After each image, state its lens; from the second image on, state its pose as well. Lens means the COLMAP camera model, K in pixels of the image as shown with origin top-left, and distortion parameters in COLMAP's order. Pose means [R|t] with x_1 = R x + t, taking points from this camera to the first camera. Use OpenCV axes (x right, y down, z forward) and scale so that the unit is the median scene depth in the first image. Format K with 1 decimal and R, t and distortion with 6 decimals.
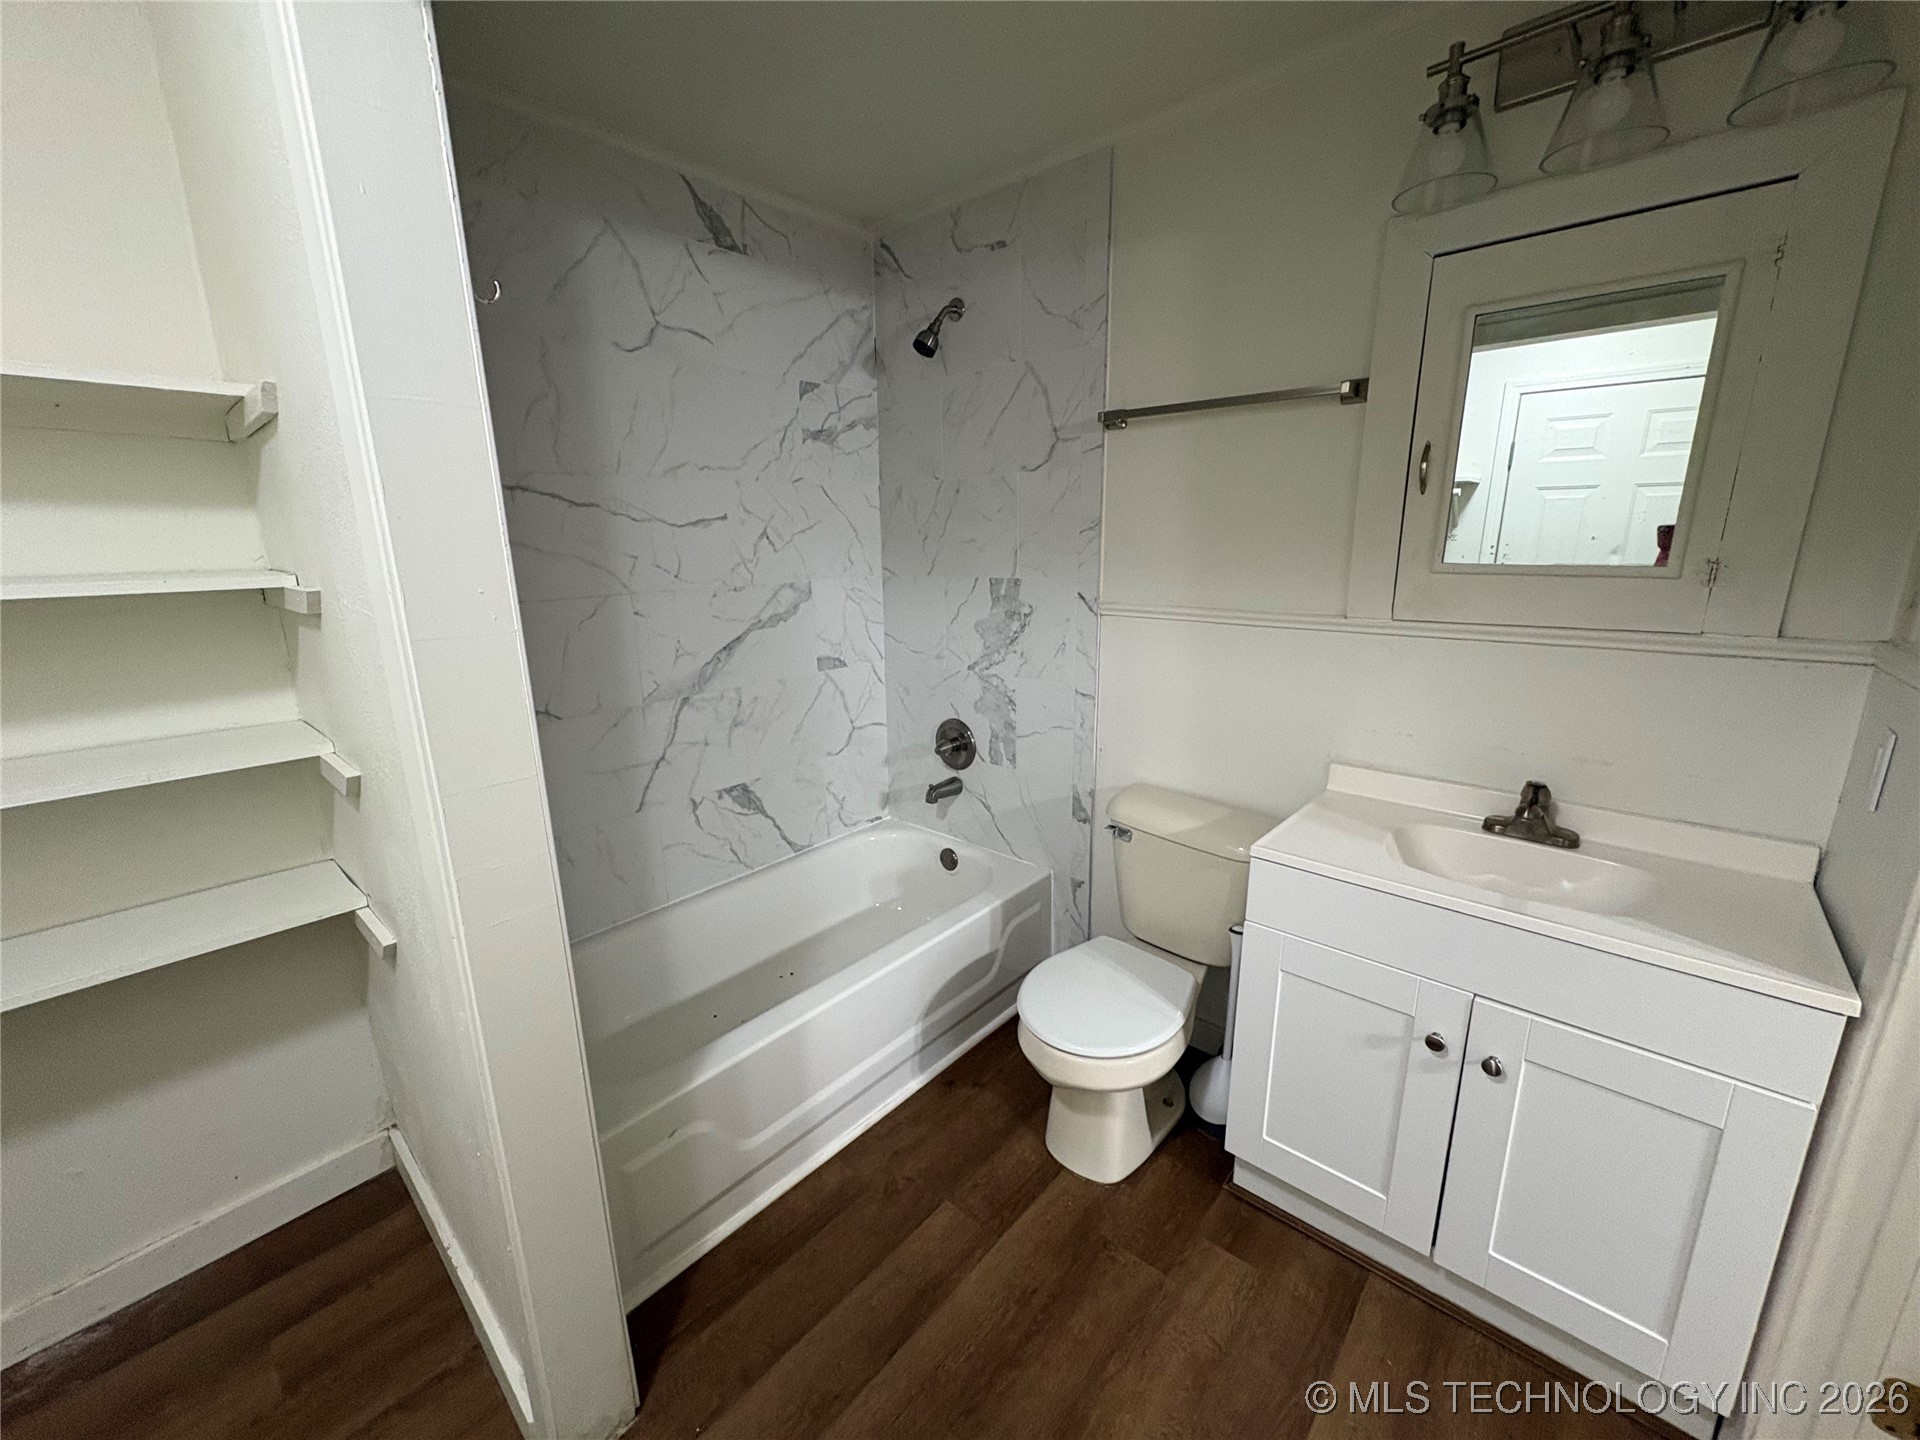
lens RADIAL K [[760.2, 0, 958.3], [0, 760.2, 723.9], [0, 0, 1]] dist [-0.001413, 0.000040]
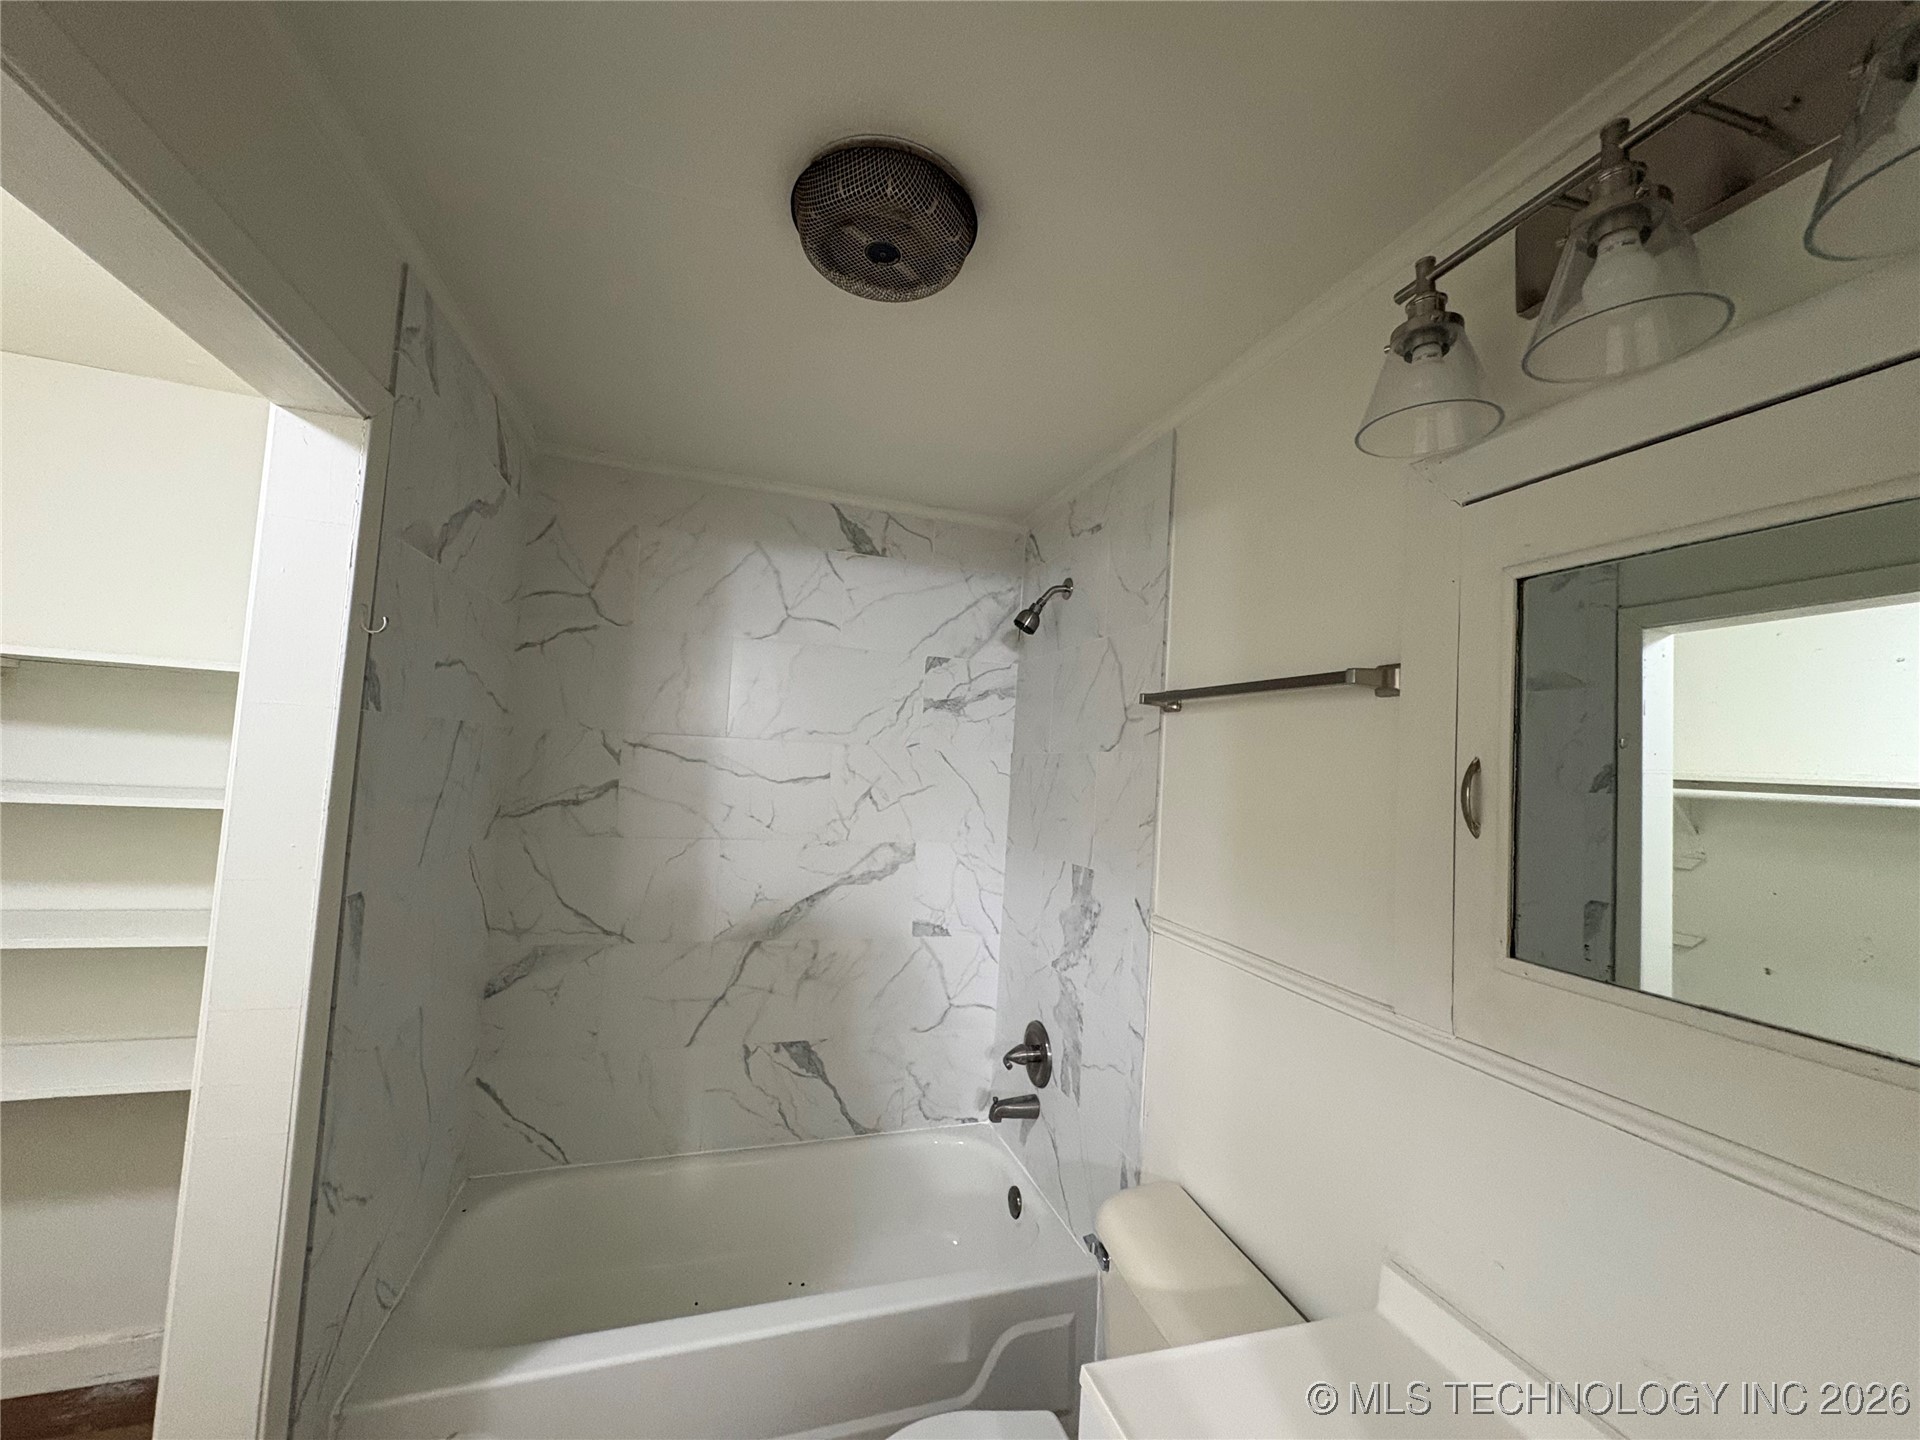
lens RADIAL K [[760.2, 0, 958.3], [0, 760.2, 723.9], [0, 0, 1]] dist [-0.001413, 0.000040]
pose [[0.860594, 0.037792, -0.507887, 0.371289], [-0.189284, 0.949543, -0.250078, -0.103077], [0.472810, 0.311350, 0.824325, 0.171020]]
